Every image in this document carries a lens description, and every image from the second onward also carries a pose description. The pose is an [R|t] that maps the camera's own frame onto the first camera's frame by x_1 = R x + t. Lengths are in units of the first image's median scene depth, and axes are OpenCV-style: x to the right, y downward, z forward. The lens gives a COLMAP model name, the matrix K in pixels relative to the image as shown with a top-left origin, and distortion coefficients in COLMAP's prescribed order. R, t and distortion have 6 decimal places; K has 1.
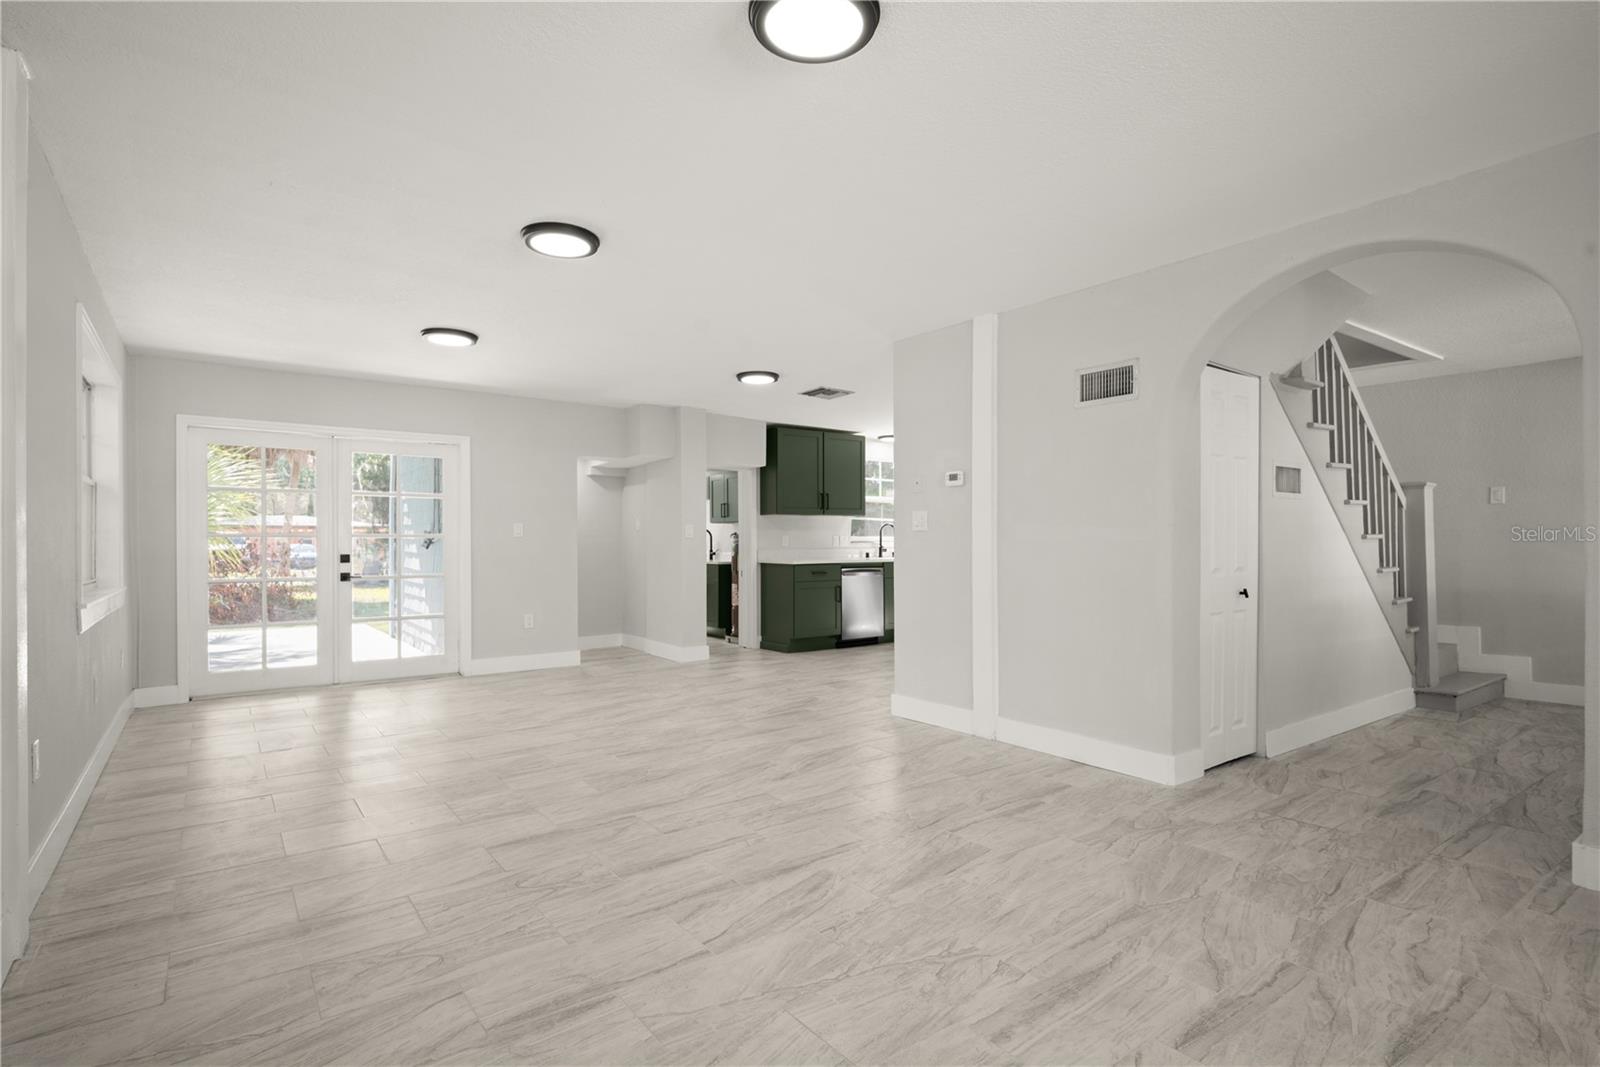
lens RADIAL K [[818.7, 0, 793.6], [0, 818.7, 527.3], [0, 0, 1]] dist [0.026575, -0.014270]
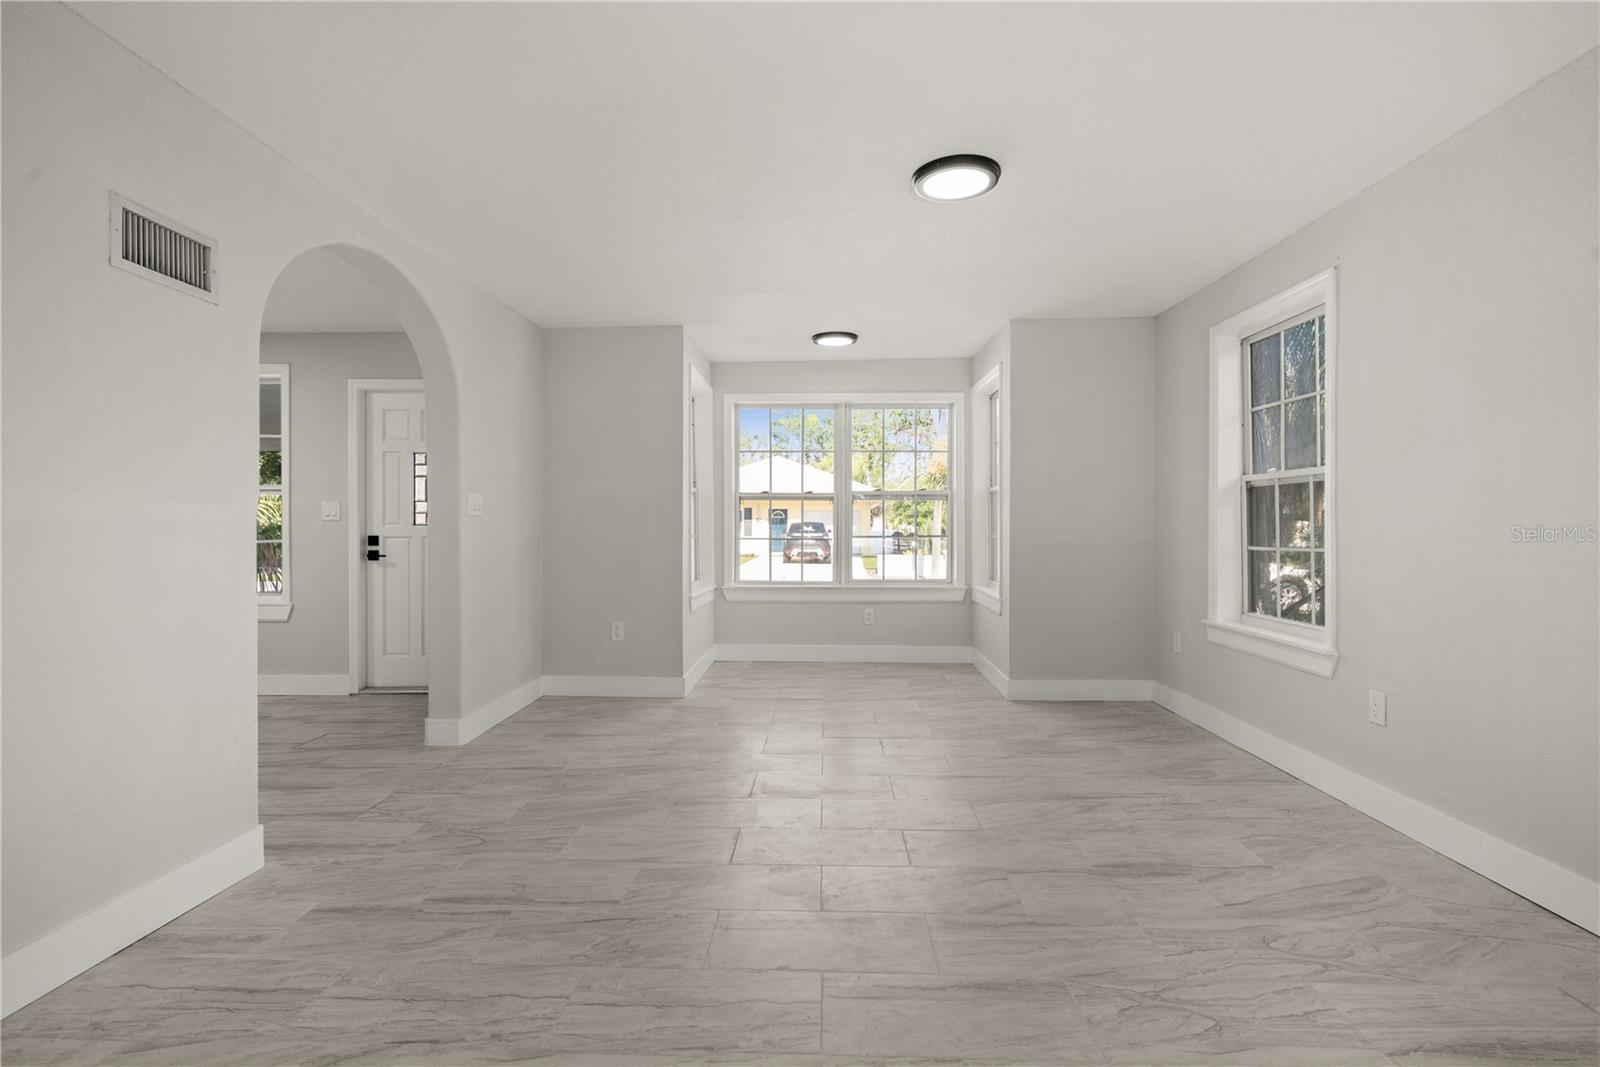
lens RADIAL K [[749.1, 0, 808.4], [0, 749.1, 533.0], [0, 0, 1]] dist [-0.002605, -0.000564]
pose [[-0.799798, 0.000591, 0.600269, -0.191906], [-0.009168, 0.999871, -0.013200, 0.016182], [-0.600199, -0.016061, -0.799689, 0.750859]]
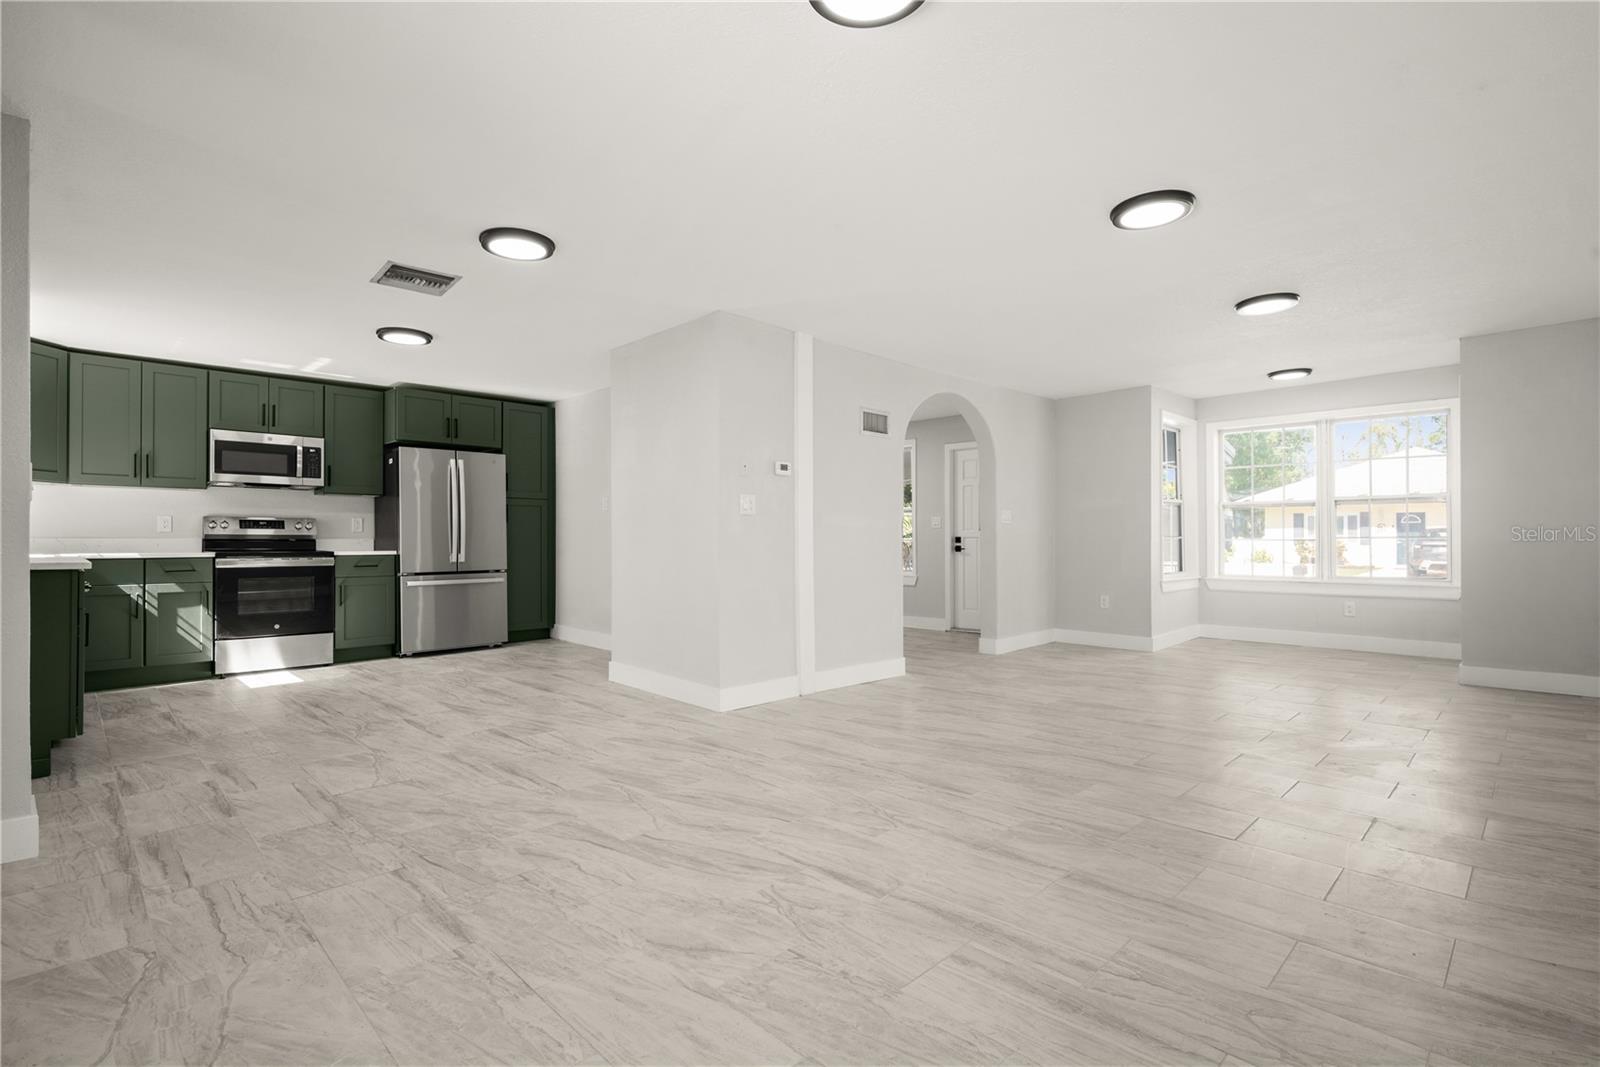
lens RADIAL K [[749.1, 0, 808.4], [0, 749.1, 533.0], [0, 0, 1]] dist [-0.002605, -0.000564]
pose [[-0.172367, 0.012845, 0.984949, -0.614628], [-0.017713, 0.999713, -0.016138, 0.032420], [-0.984873, -0.020228, -0.172090, 0.884355]]
